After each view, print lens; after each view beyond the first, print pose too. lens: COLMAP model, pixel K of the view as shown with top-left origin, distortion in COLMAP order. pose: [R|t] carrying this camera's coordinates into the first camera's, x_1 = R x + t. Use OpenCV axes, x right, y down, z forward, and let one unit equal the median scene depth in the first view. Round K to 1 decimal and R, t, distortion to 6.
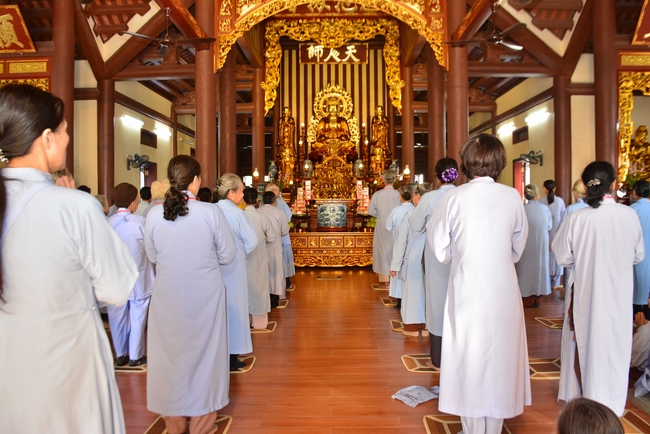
lens RADIAL K [[514.5, 0, 325.0], [0, 514.5, 217.0], [0, 0, 1]] dist [-0.149942, 0.107138]
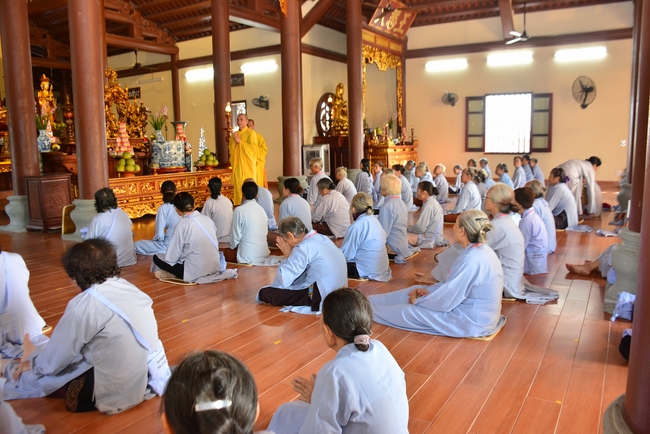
lens RADIAL K [[514.5, 0, 325.0], [0, 514.5, 217.0], [0, 0, 1]] dist [-0.149942, 0.107138]
pose [[0.505370, -0.123232, 0.854058, -0.349175], [0.038778, 0.991993, 0.120188, 0.005241], [-0.862031, -0.027621, 0.506102, 0.177298]]
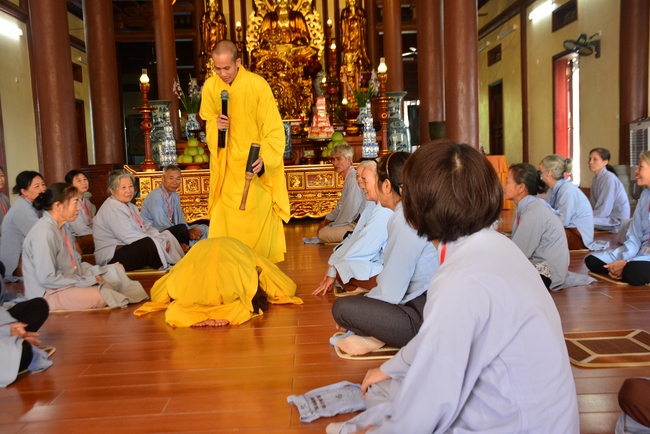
lens RADIAL K [[704.5, 0, 325.0], [0, 704.5, 217.0], [0, 0, 1]] dist [0.010861, 0.021221]
pose [[0.998712, -0.034996, 0.036742, 0.027837], [0.033029, 0.998056, 0.052853, 0.026962], [-0.038520, -0.051571, 0.997926, 0.065662]]
